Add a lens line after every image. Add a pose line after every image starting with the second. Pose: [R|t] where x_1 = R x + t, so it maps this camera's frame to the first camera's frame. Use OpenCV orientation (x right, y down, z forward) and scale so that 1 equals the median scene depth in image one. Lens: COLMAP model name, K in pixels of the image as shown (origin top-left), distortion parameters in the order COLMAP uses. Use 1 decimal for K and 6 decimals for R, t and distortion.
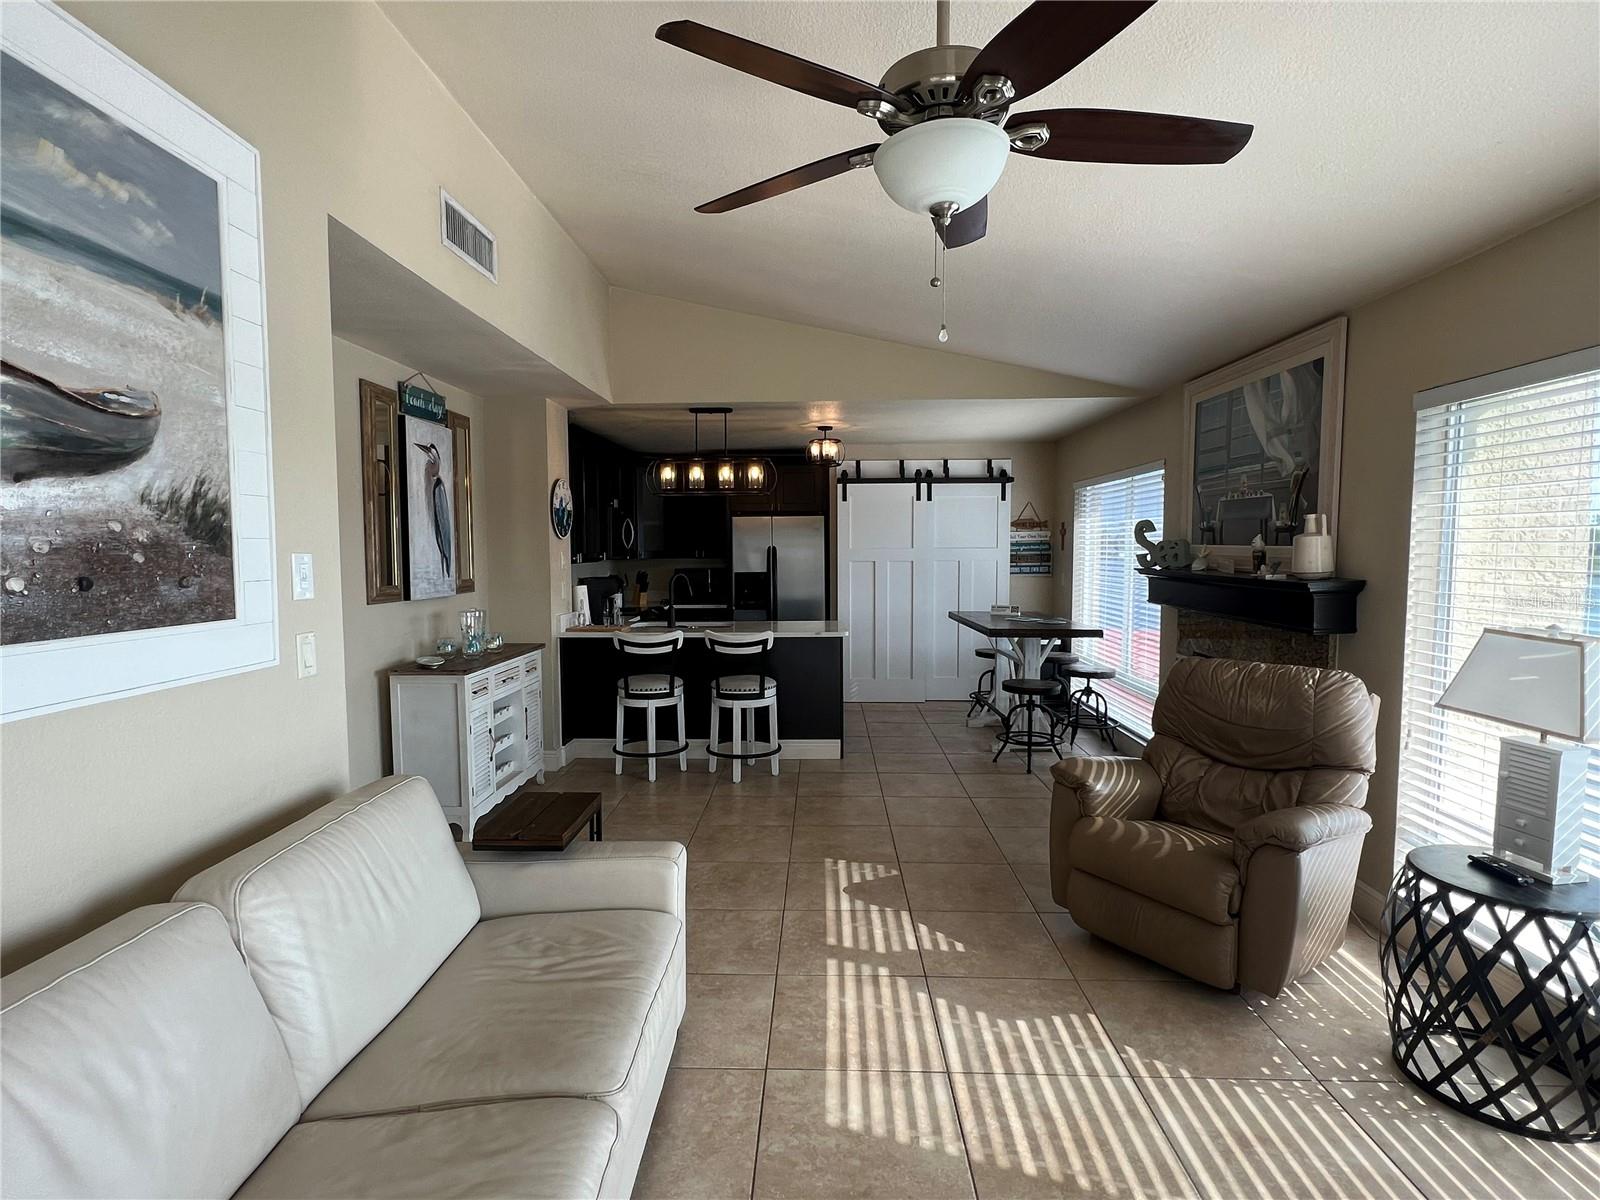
lens RADIAL K [[802.4, 0, 803.5], [0, 802.4, 595.4], [0, 0, 1]] dist [-0.004367, -0.000225]
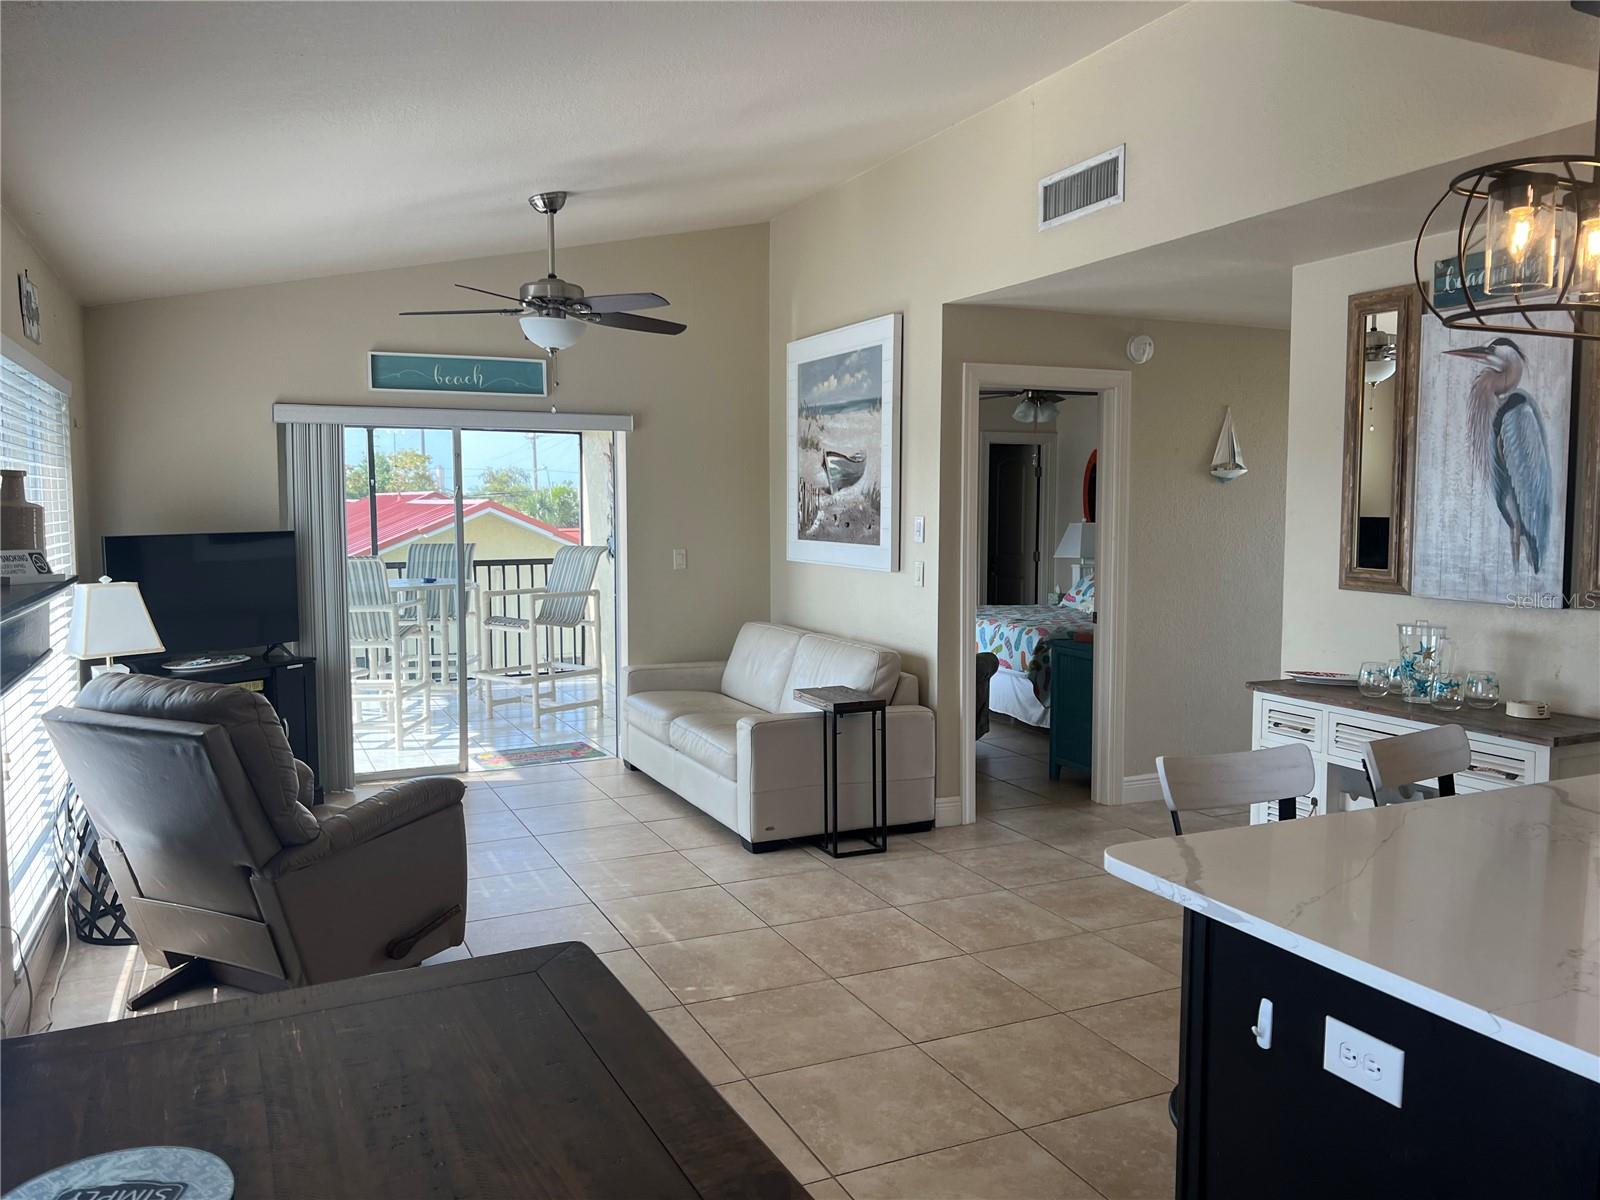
lens RADIAL K [[1211.3, 0, 804.2], [0, 1211.3, 587.6], [0, 0, 1]] dist [0.068119, -0.066936]
pose [[-0.892446, 0.032455, -0.449985, 0.355642], [-0.026334, 0.991961, 0.123771, -0.097288], [0.450385, 0.122309, -0.884417, 1.438557]]
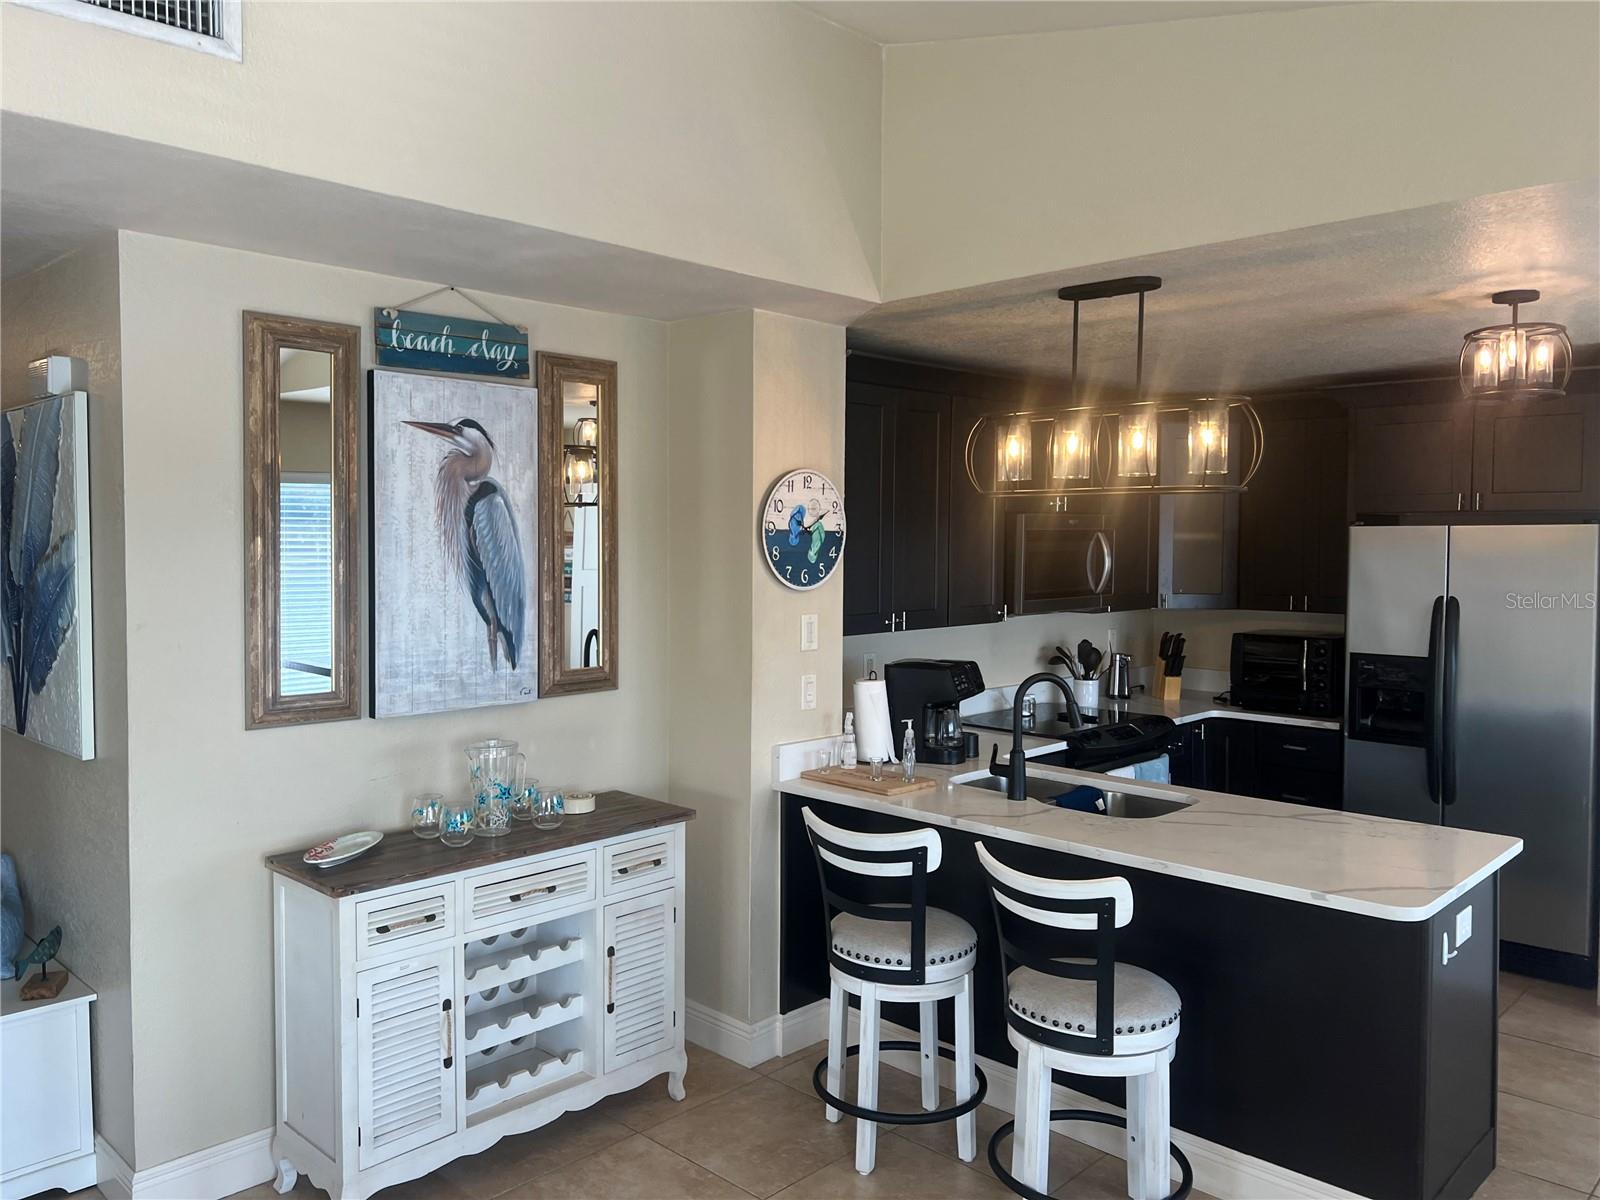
lens RADIAL K [[1211.3, 0, 803.3], [0, 1211.3, 584.0], [0, 0, 1]] dist [0.068119, -0.066936]
pose [[0.748483, 0.037169, -0.662112, 0.216741], [-0.049259, 0.998786, 0.000384, -0.083416], [0.661322, 0.032328, 0.749405, 0.498725]]
